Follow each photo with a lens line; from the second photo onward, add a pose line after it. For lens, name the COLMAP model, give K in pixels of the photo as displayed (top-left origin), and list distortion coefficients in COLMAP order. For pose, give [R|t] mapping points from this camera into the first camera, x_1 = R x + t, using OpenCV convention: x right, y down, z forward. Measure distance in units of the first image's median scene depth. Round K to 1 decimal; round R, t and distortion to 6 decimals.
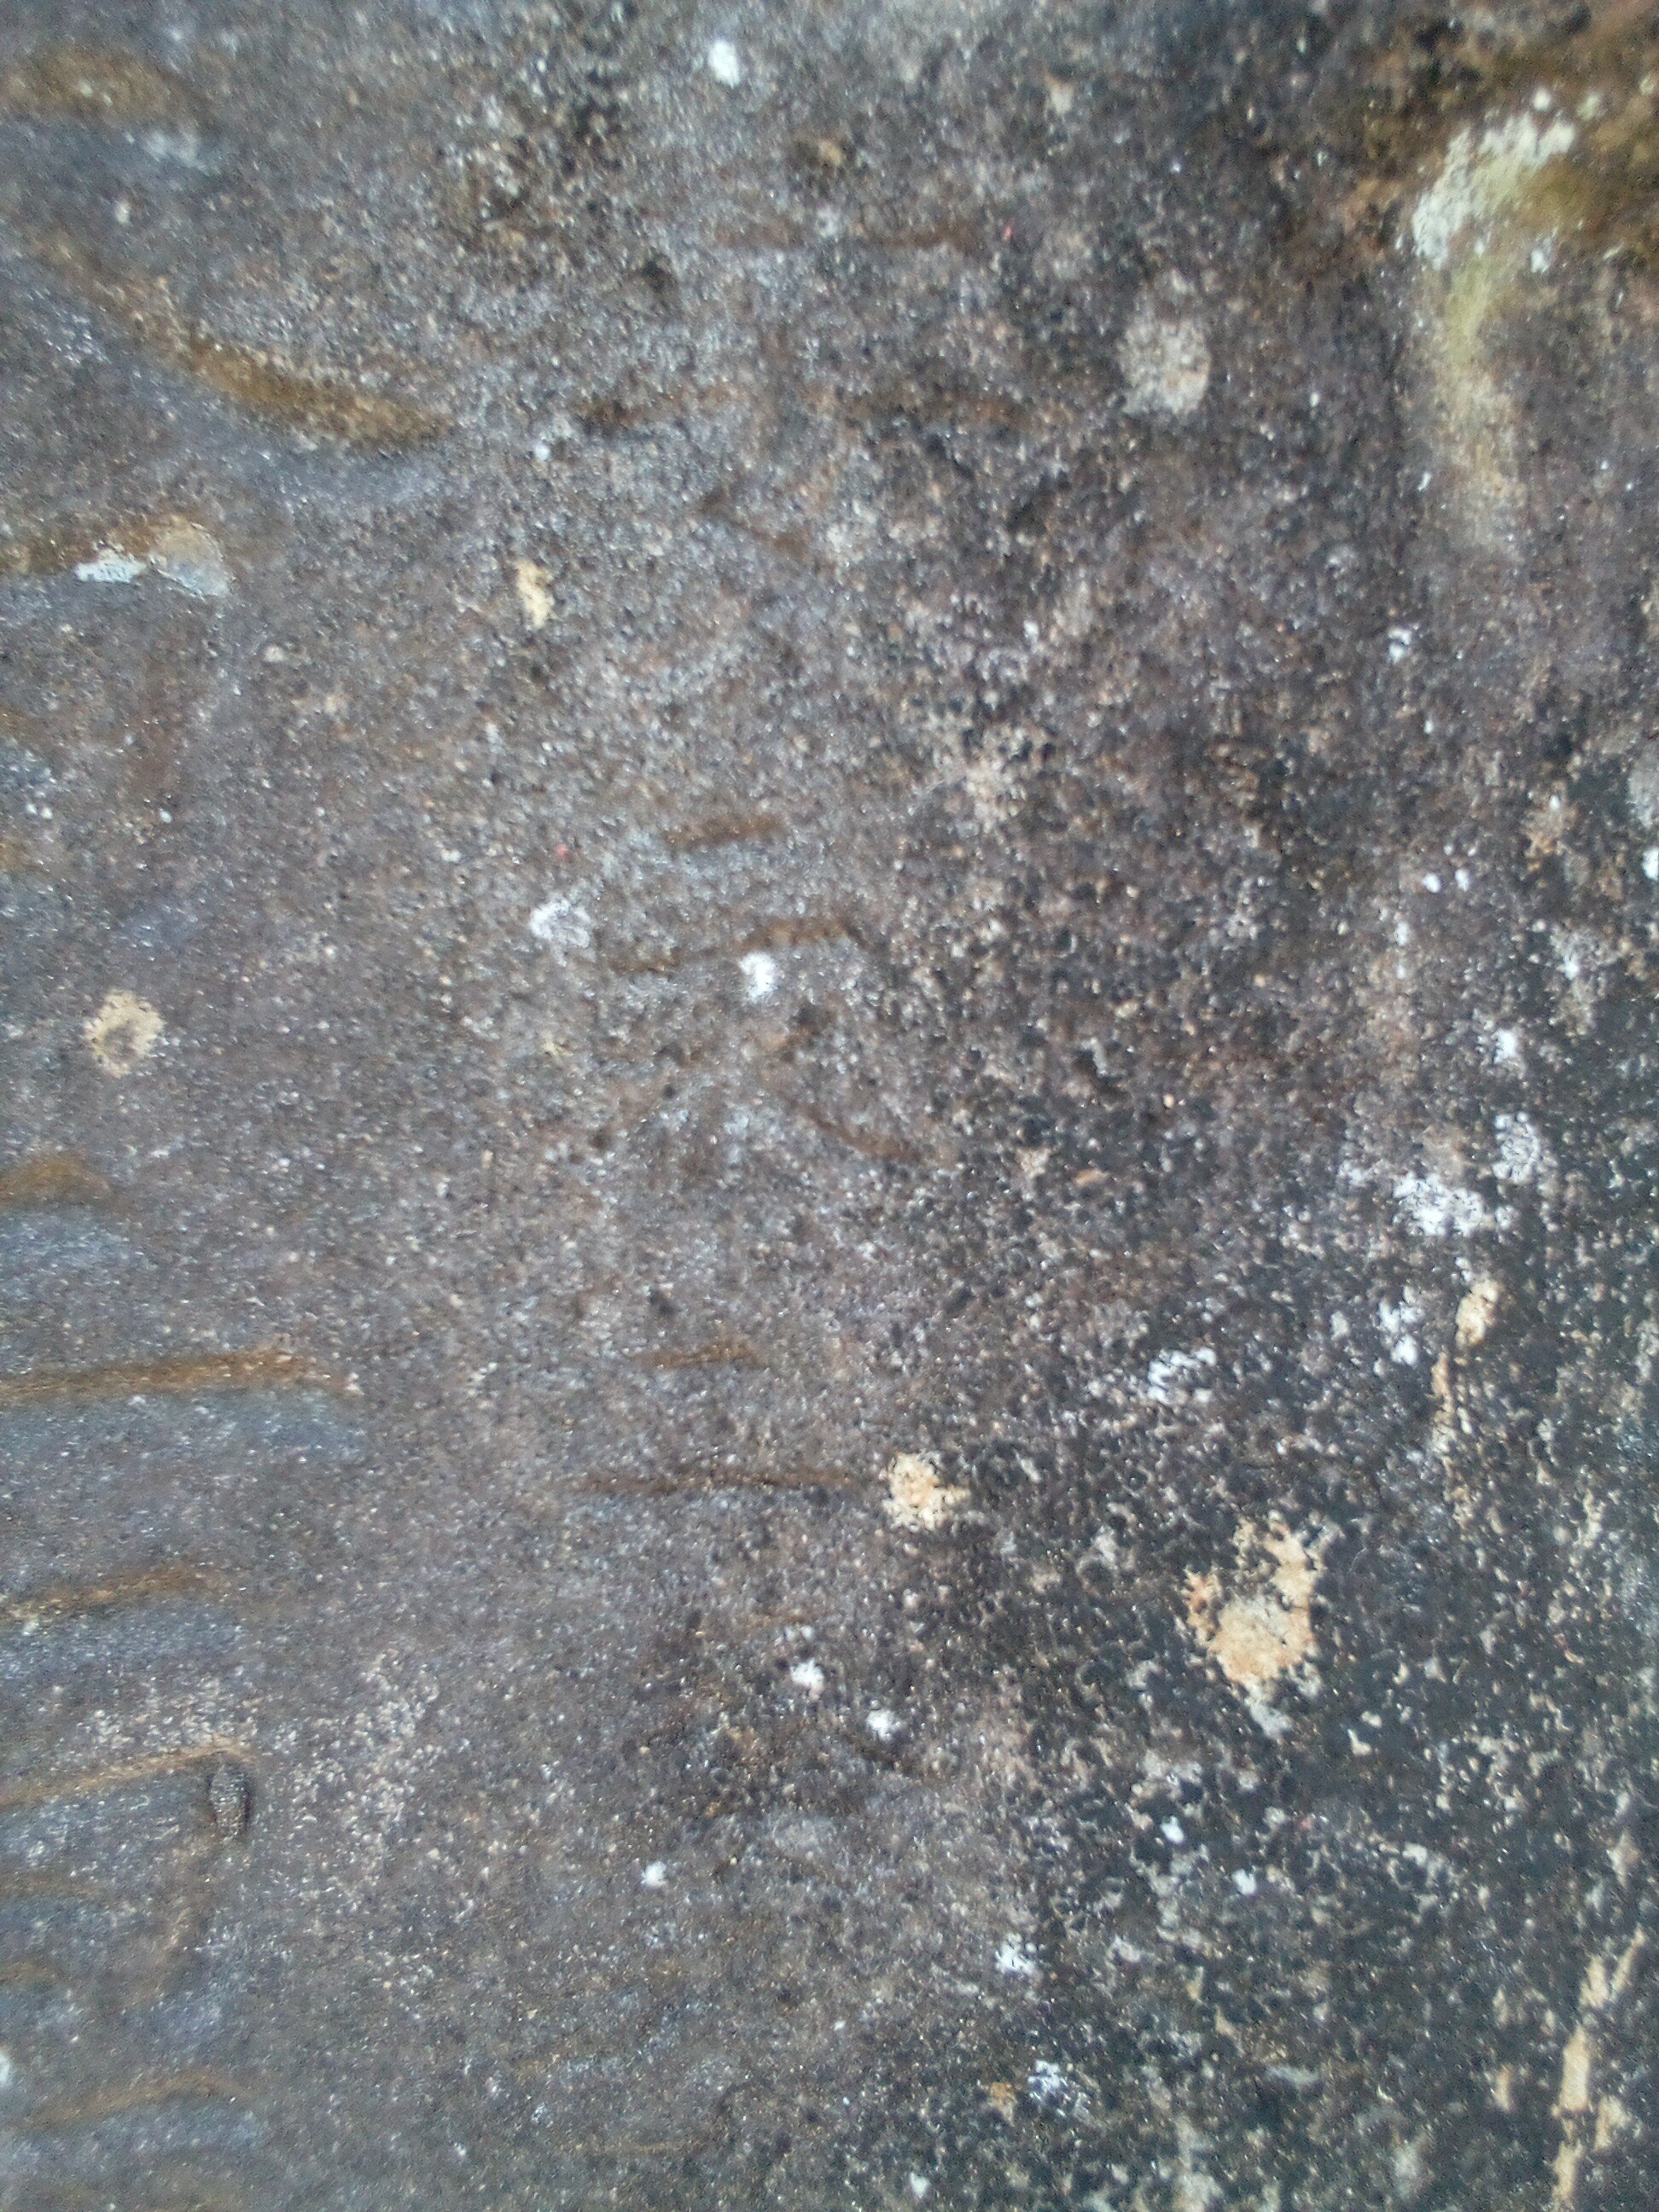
lens RADIAL K [[1904.4, 0, 831.7], [0, 1904.4, 1088.8], [0, 0, 1]] dist [0.046218, -0.066827]
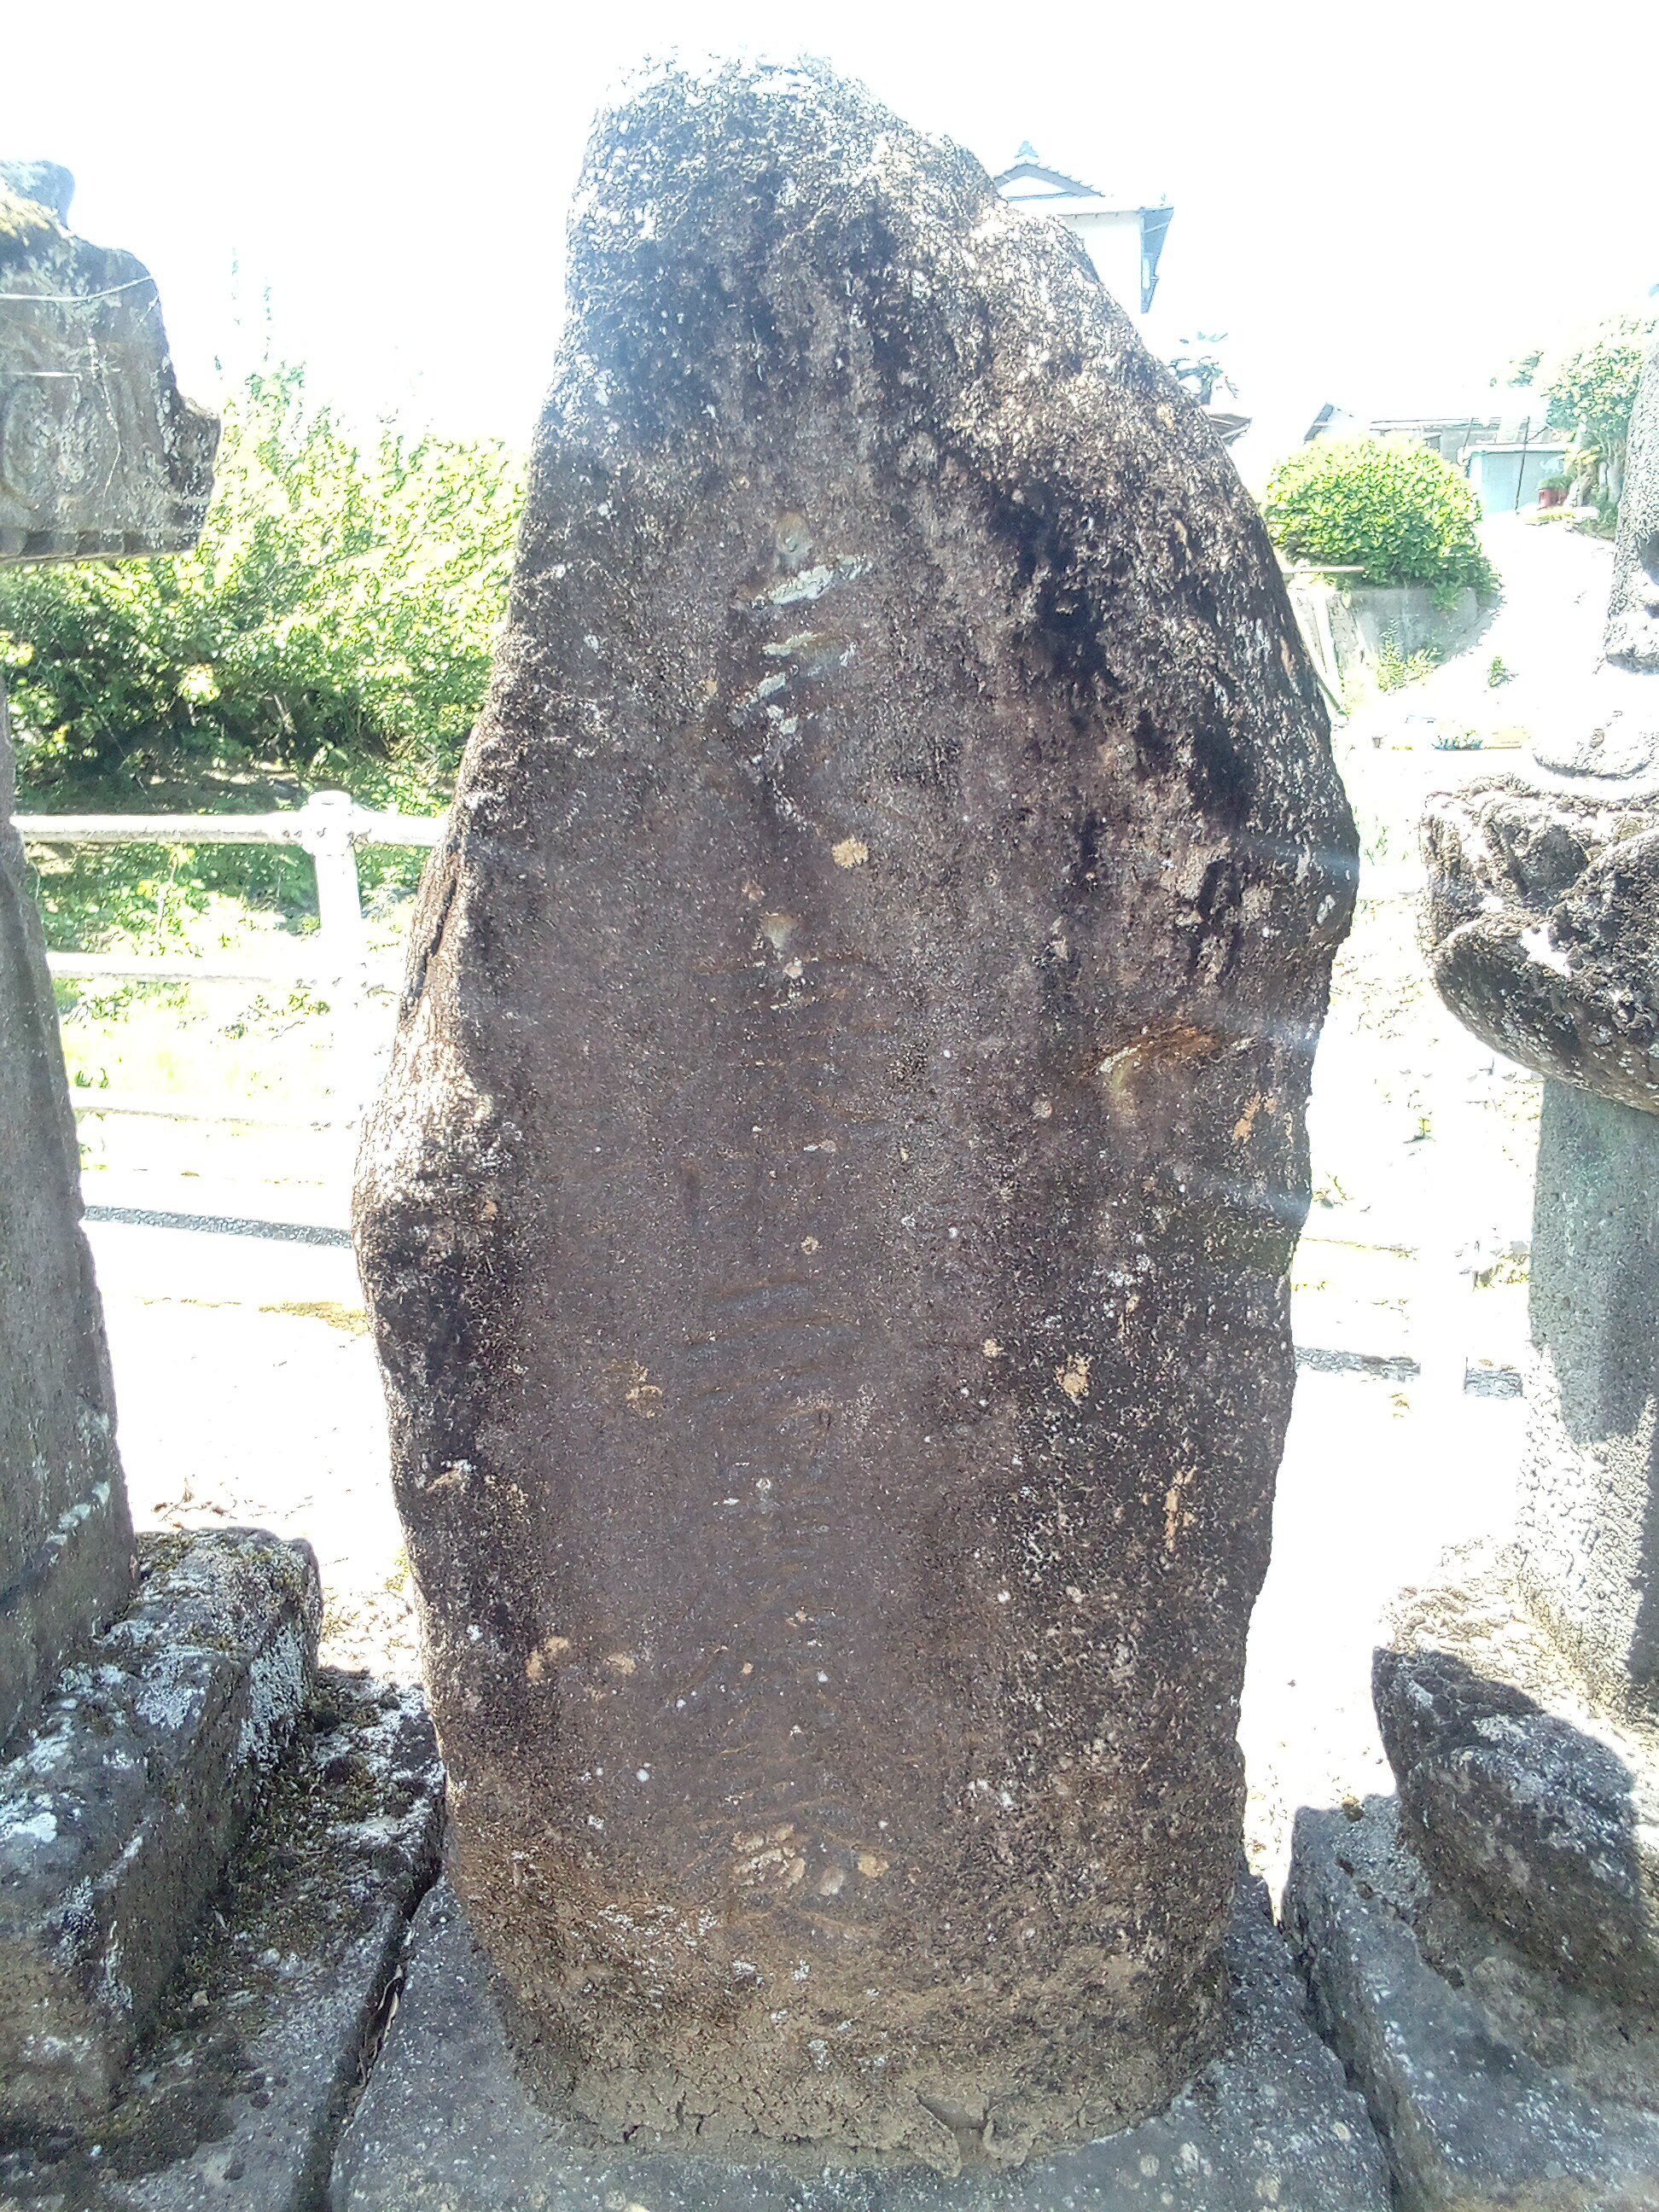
lens RADIAL K [[1904.4, 0, 823.4], [0, 1904.4, 1114.0], [0, 0, 1]] dist [0.046218, -0.066827]
pose [[0.997383, -0.005433, -0.072095, -0.017804], [0.012646, 0.994910, 0.099970, -0.717782], [0.071185, -0.100620, 0.992375, -3.105275]]
